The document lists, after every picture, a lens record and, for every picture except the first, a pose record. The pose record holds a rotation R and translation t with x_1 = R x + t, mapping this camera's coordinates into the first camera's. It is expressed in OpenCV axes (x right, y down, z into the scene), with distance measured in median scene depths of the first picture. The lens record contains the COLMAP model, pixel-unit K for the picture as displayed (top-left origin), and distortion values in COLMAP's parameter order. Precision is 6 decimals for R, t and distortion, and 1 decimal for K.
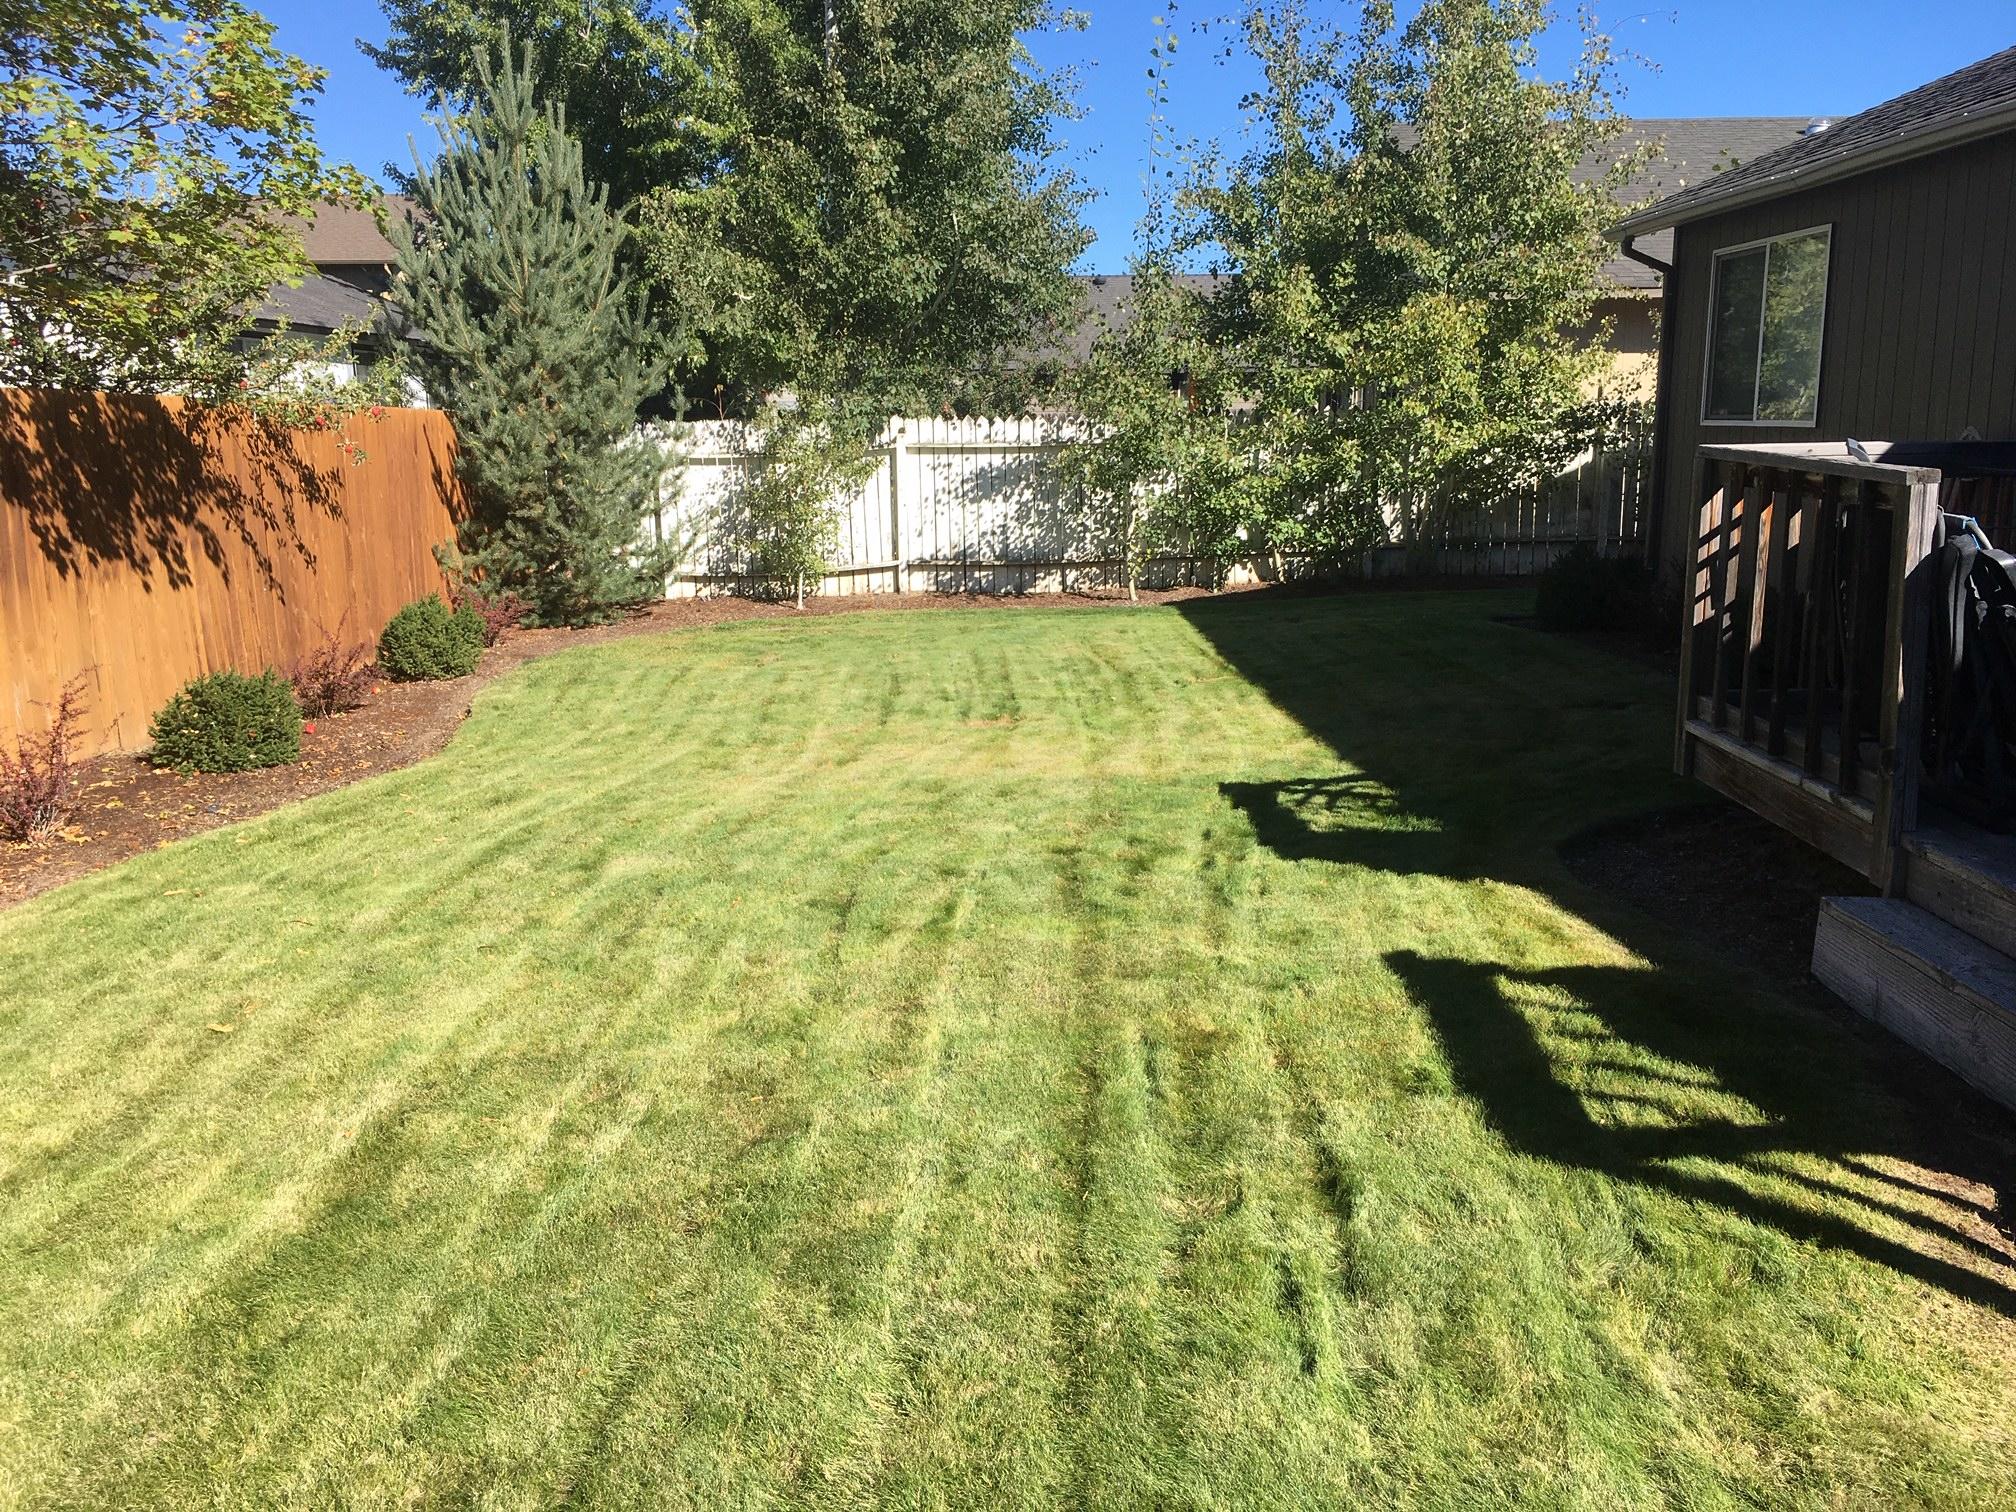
lens RADIAL K [[1713.5, 0, 1008.0], [0, 1713.5, 756.0], [0, 0, 1]] dist [0.056590, 0.008276]
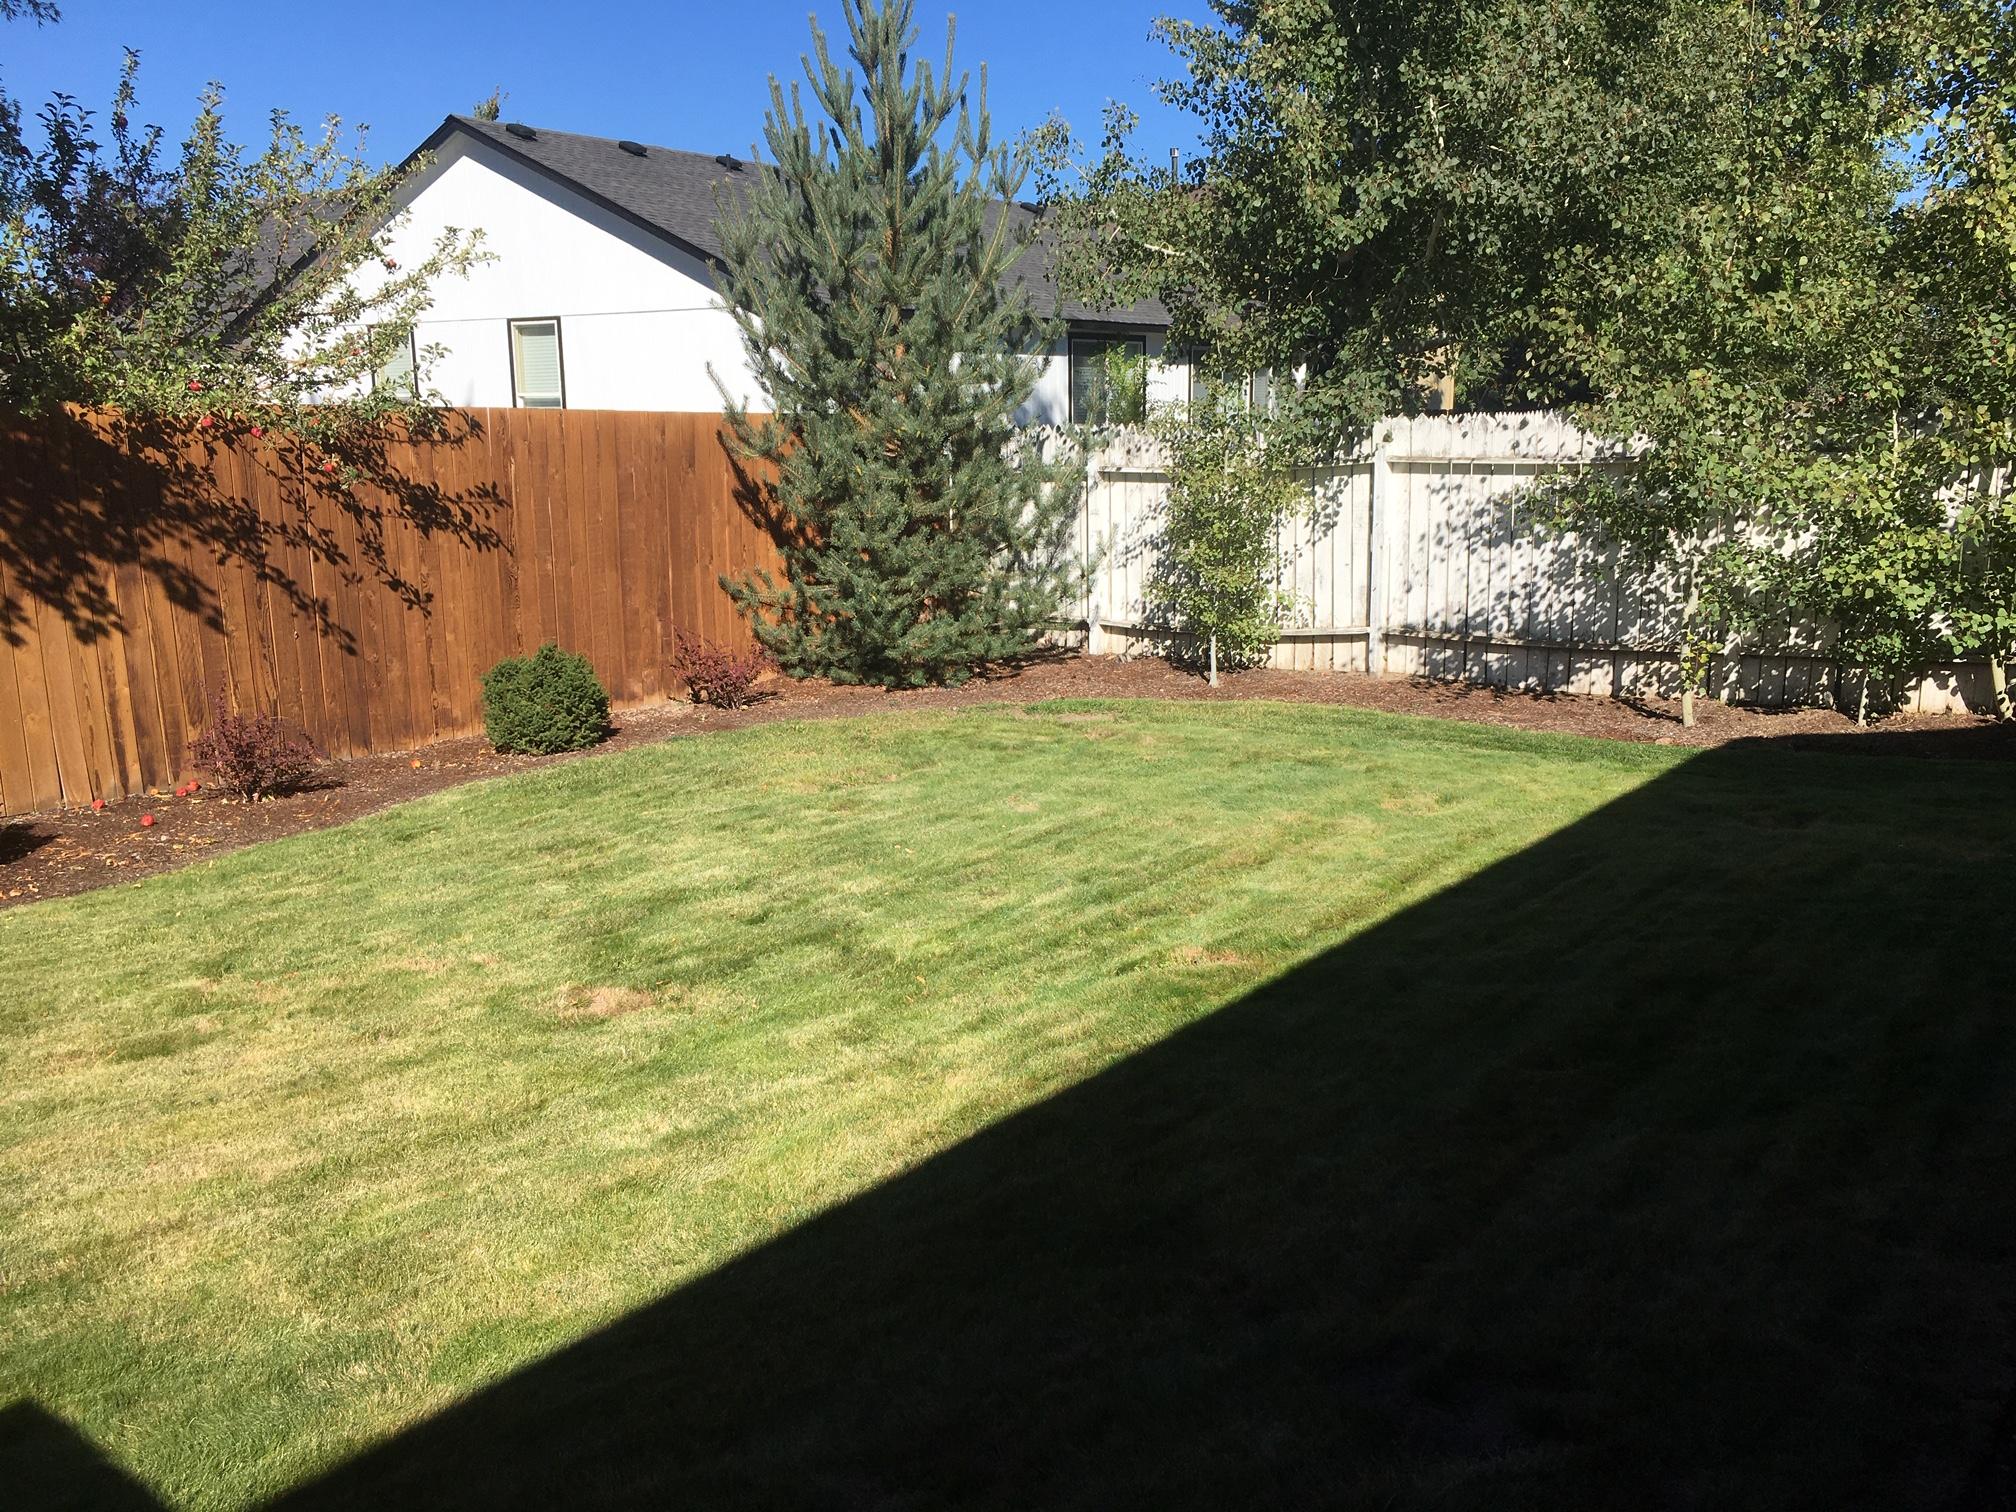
lens RADIAL K [[1713.5, 0, 1008.0], [0, 1713.5, 756.0], [0, 0, 1]] dist [0.056590, 0.008276]
pose [[0.811731, 0.118014, -0.571984, 0.216325], [-0.110914, 0.992698, 0.047414, -0.079448], [0.573403, 0.024954, 0.818893, 0.358219]]
